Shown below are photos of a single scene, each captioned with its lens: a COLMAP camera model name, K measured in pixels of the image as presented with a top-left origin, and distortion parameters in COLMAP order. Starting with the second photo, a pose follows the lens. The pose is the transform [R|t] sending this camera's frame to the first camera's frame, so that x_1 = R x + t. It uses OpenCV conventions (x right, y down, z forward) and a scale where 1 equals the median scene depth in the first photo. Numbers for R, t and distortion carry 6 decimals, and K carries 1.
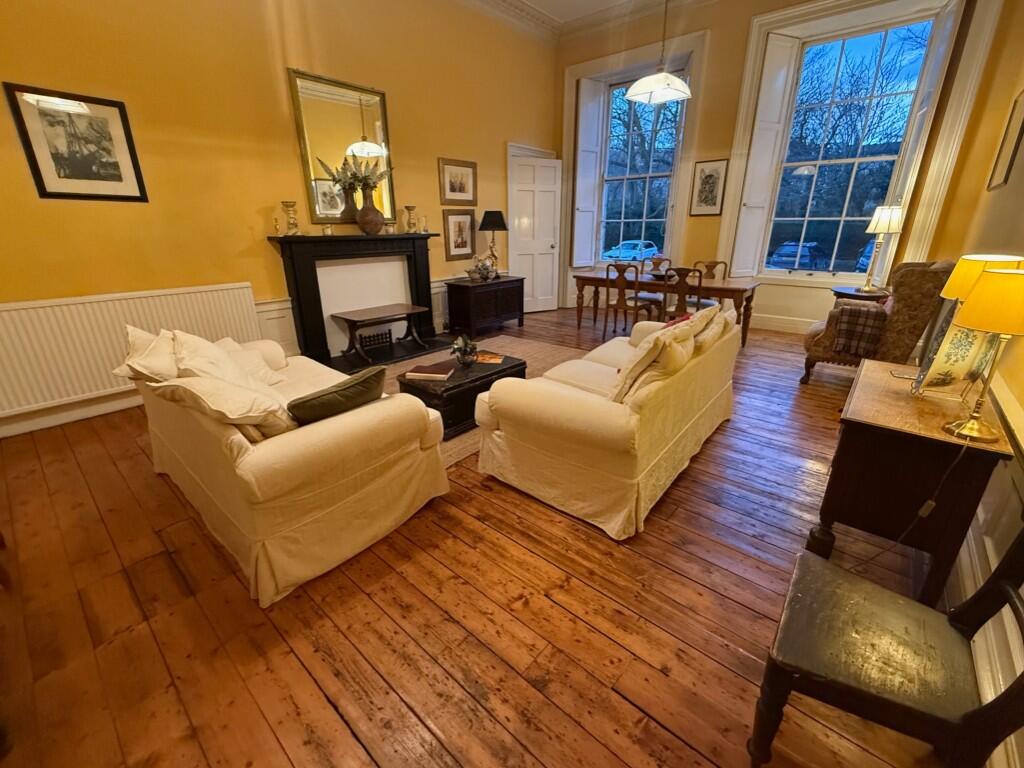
lens RADIAL K [[437.7, 0, 511.4], [0, 437.7, 382.4], [0, 0, 1]] dist [-0.003996, -0.000625]
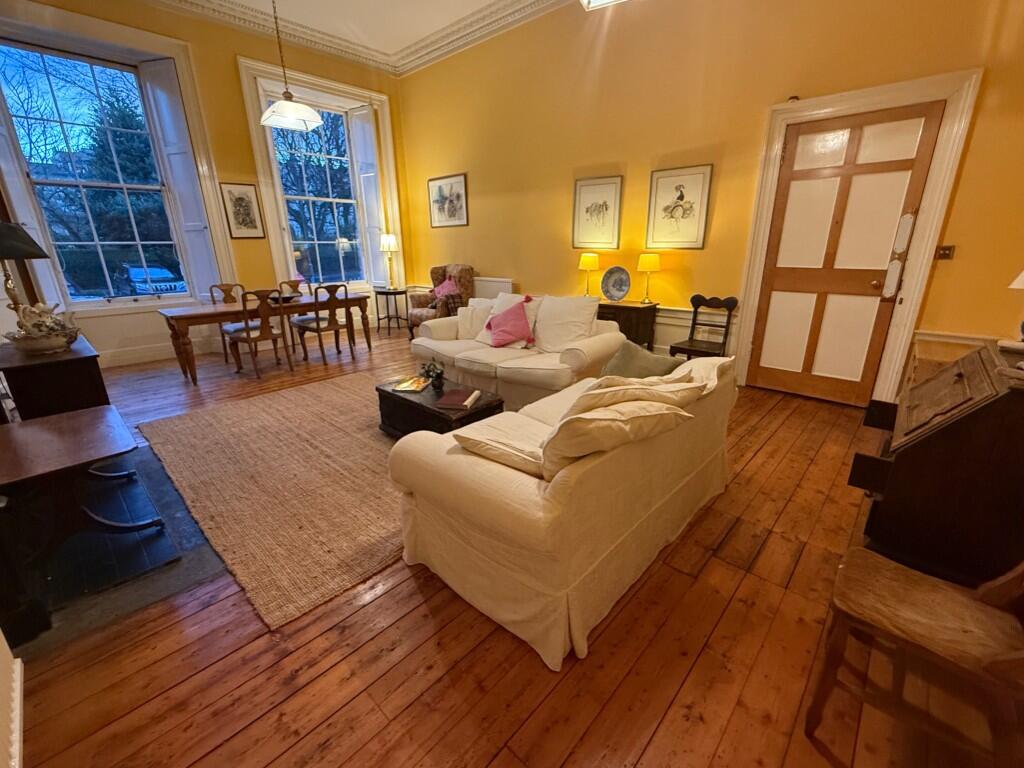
lens RADIAL K [[437.7, 0, 511.2], [0, 437.7, 385.3], [0, 0, 1]] dist [-0.003996, -0.000625]
pose [[0.042043, -0.309174, 0.950076, -0.633739], [0.350060, 0.895198, 0.275825, -0.161469], [-0.935783, 0.320987, 0.145866, 0.443268]]
